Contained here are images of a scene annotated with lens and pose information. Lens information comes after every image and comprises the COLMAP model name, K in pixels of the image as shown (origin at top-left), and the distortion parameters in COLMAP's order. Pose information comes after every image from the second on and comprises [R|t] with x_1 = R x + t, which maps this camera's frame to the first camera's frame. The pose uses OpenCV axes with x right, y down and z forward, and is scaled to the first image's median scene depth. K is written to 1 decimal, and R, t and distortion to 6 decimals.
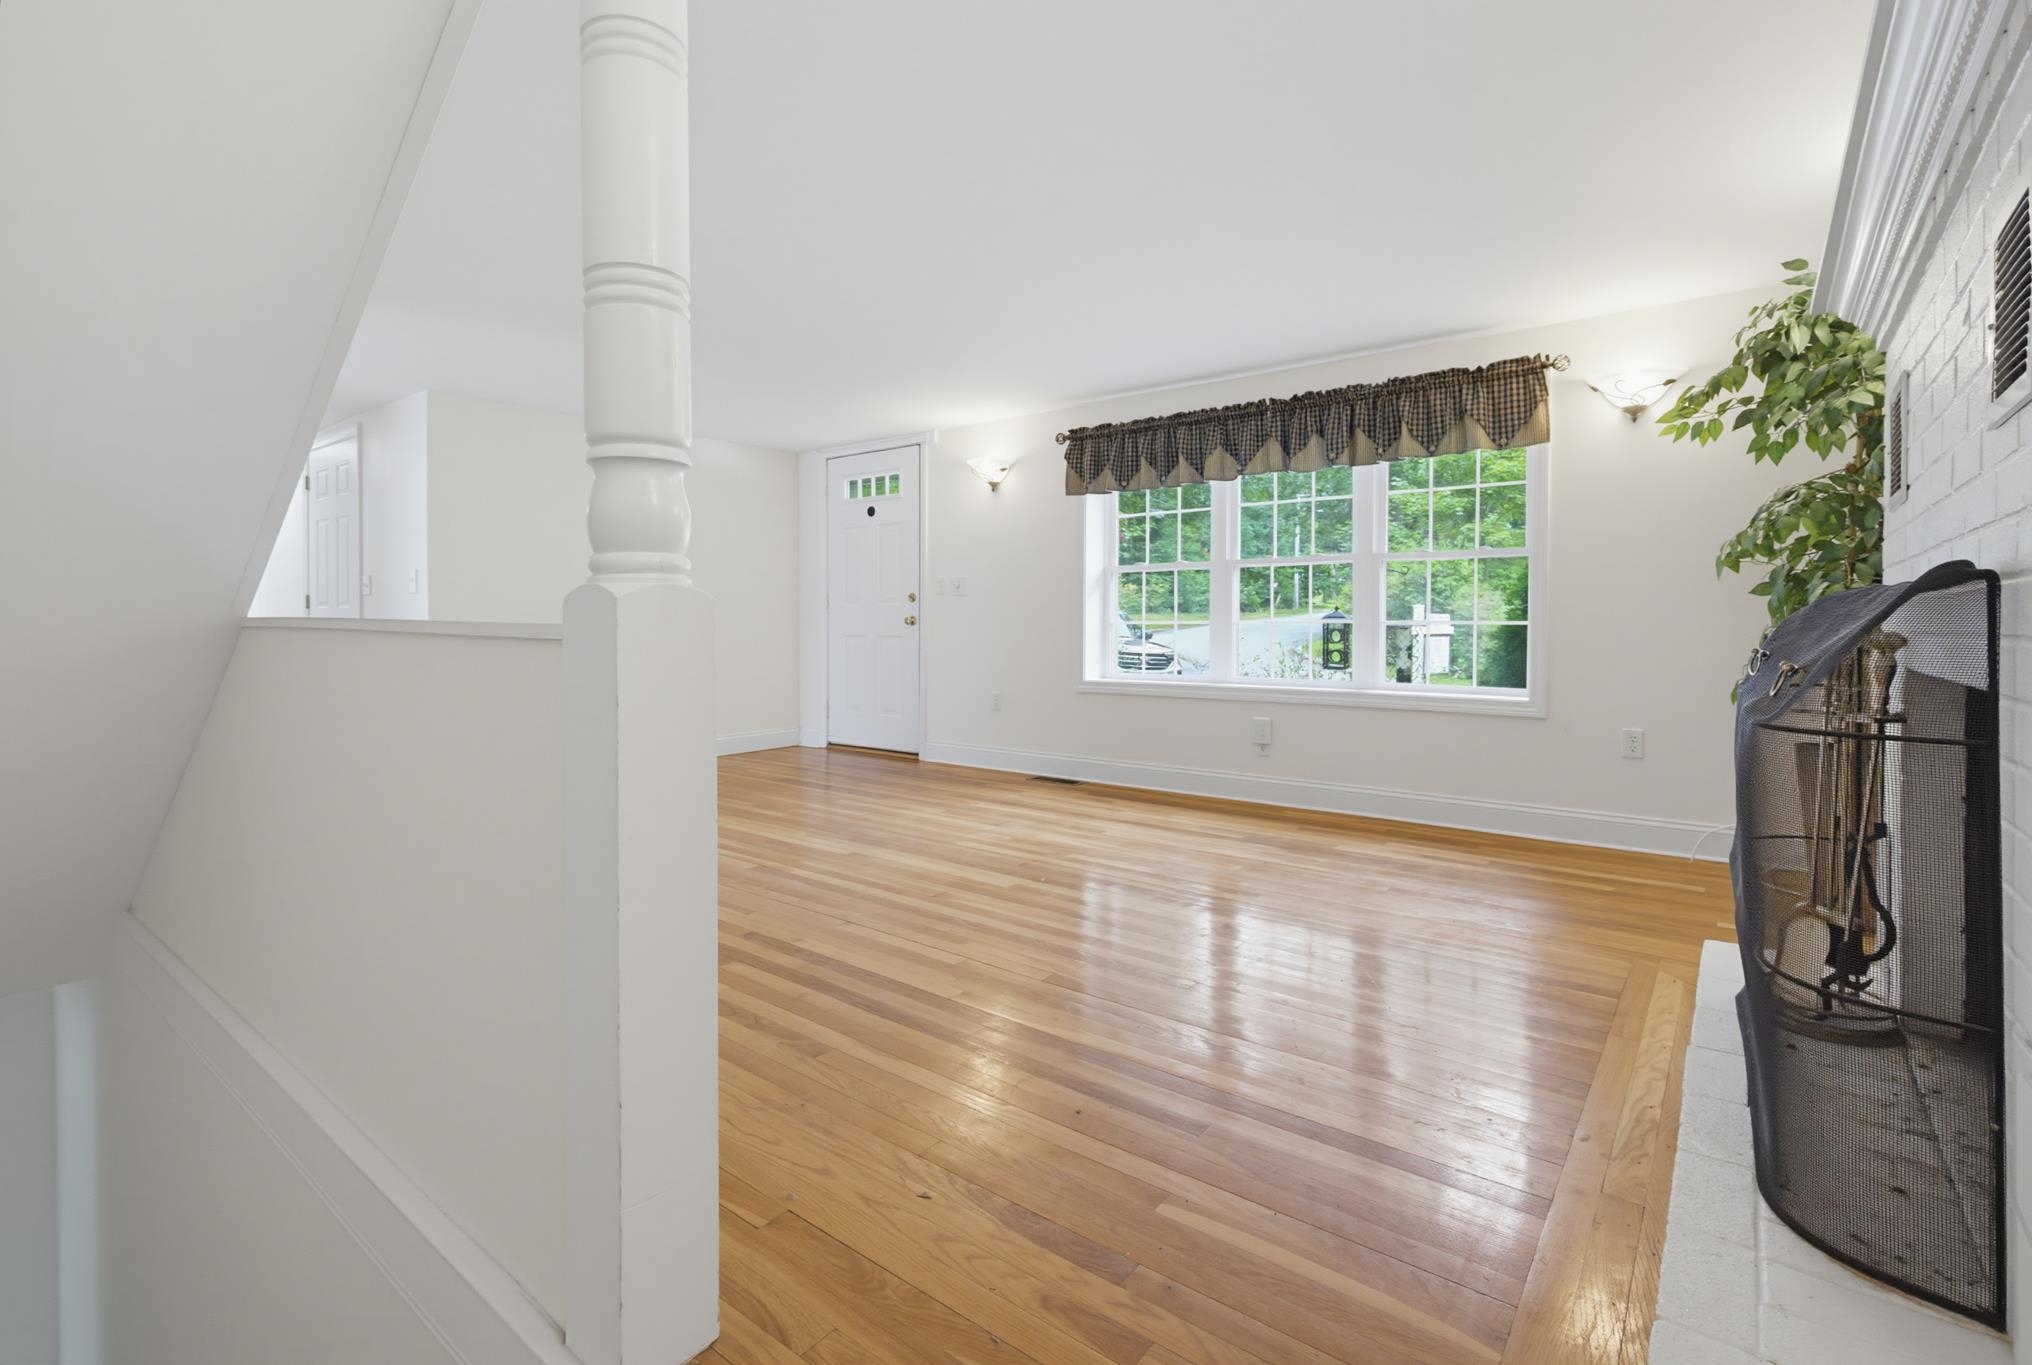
lens RADIAL K [[904.6, 0, 1018.5], [0, 904.6, 639.9], [0, 0, 1]] dist [-0.000103, 0.000135]
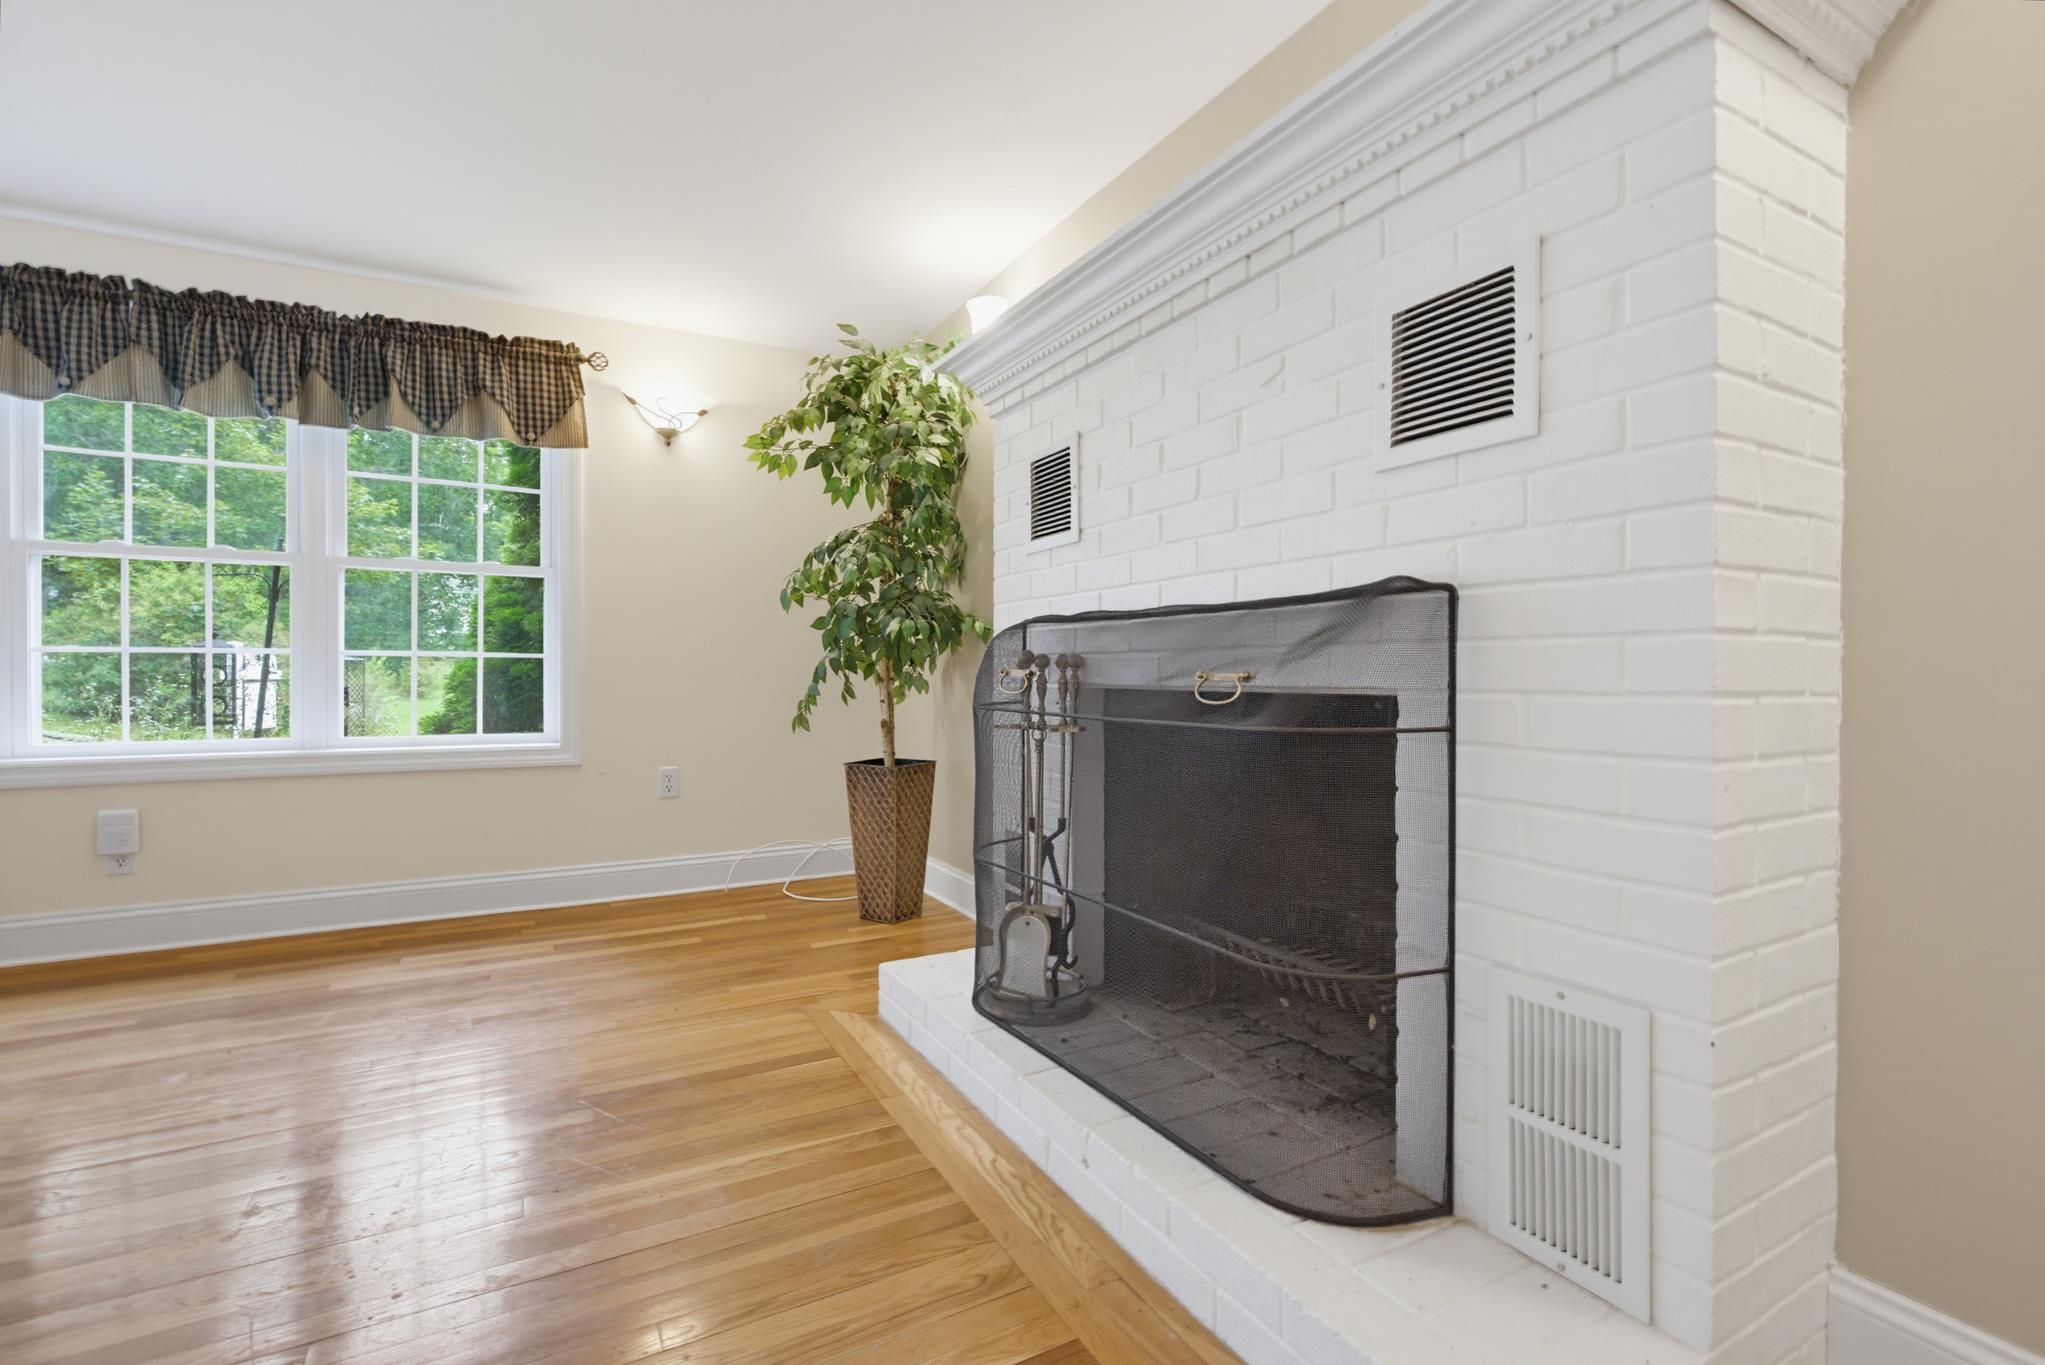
lens RADIAL K [[920.9, 0, 1019.3], [0, 920.9, 686.2], [0, 0, 1]] dist [-0.001920, -0.000414]
pose [[0.393730, -0.013348, 0.919129, -0.061190], [0.016237, 0.999840, 0.007565, 0.009470], [-0.919083, 0.011946, 0.393884, 0.242808]]
